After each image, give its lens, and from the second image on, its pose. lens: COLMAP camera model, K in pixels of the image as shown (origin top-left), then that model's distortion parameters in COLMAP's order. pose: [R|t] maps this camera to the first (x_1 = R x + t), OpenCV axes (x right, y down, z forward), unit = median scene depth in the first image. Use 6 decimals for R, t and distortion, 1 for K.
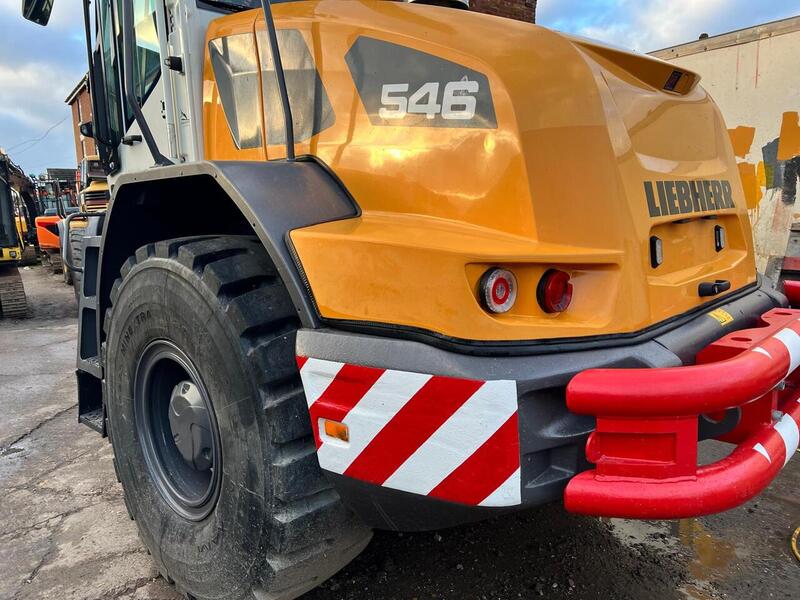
lens RADIAL K [[590.6, 0, 403.1], [0, 590.6, 304.3], [0, 0, 1]] dist [0.060940, -0.066313]
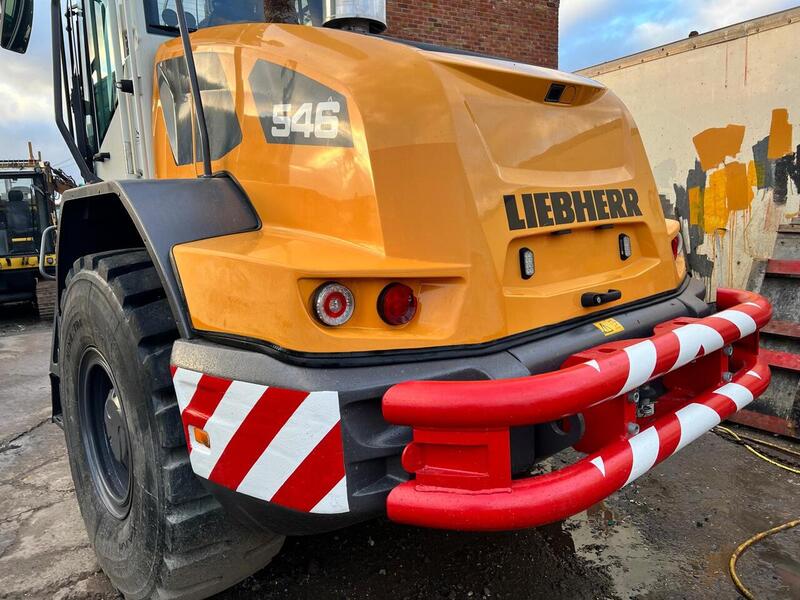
lens RADIAL K [[588.7, 0, 396.8], [0, 588.7, 296.0], [0, 0, 1]] dist [0.066944, -0.069628]
pose [[0.996270, -0.003370, -0.086221, 0.270216], [0.002040, 0.999878, -0.015513, -0.015982], [0.086262, 0.015279, 0.996155, -0.016569]]
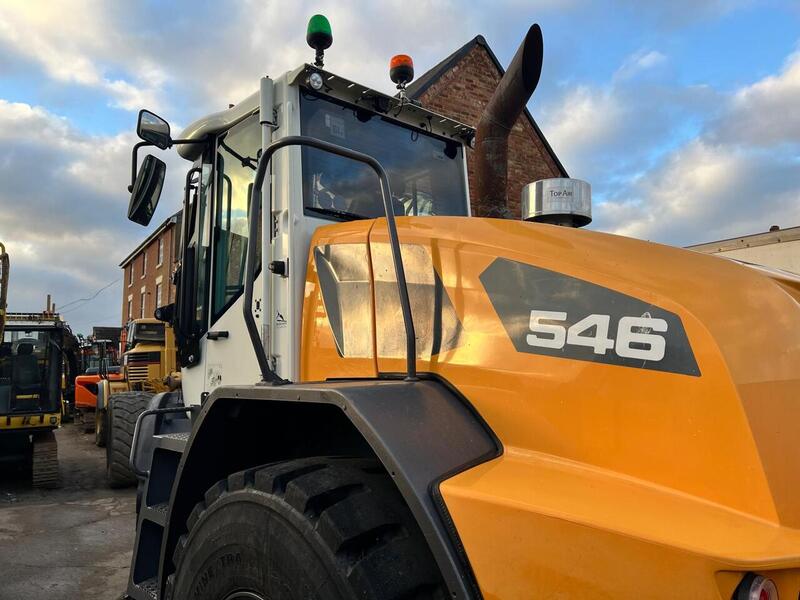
lens RADIAL K [[590.6, 0, 403.1], [0, 590.6, 304.3], [0, 0, 1]] dist [0.060940, -0.066313]
pose [[0.999022, 0.012199, -0.042494, -0.191926], [-0.022750, 0.966001, -0.257535, -0.139886], [0.037907, 0.258250, 0.965334, 0.116634]]
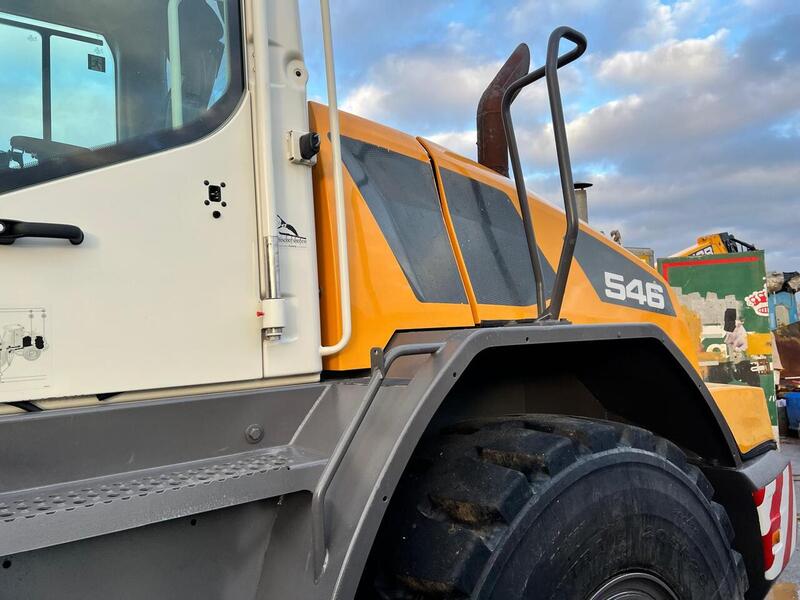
lens RADIAL K [[591.0, 0, 393.3], [0, 591.0, 300.3], [0, 0, 1]] dist [0.057691, -0.065900]
pose [[0.171961, 0.098034, 0.980214, -1.318874], [0.204347, 0.969842, -0.132846, -0.235891], [-0.963676, 0.223148, 0.146742, 1.255122]]
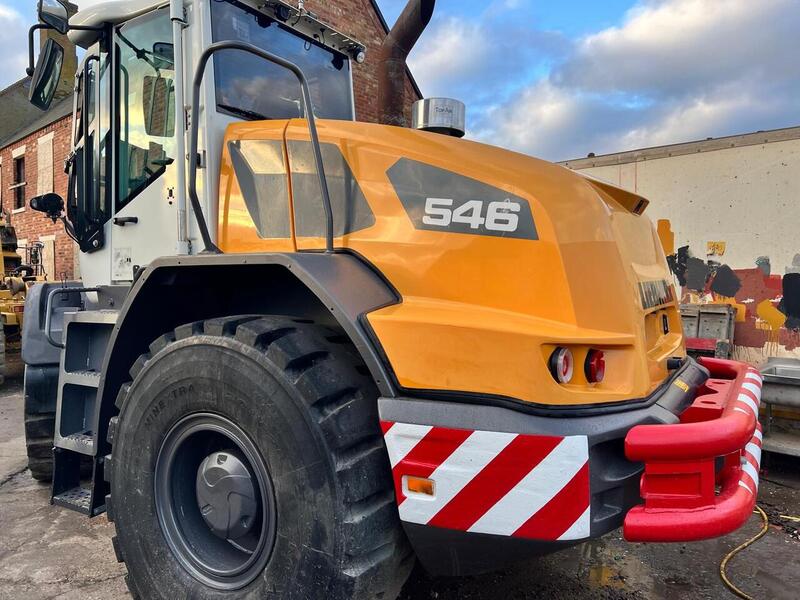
lens RADIAL K [[591.0, 0, 393.3], [0, 591.0, 300.3], [0, 0, 1]] dist [0.057691, -0.065900]
pose [[0.979135, 0.020086, 0.202215, -0.345955], [0.006341, 0.991599, -0.129197, 0.000471], [-0.203111, 0.127783, 0.970782, -0.150574]]
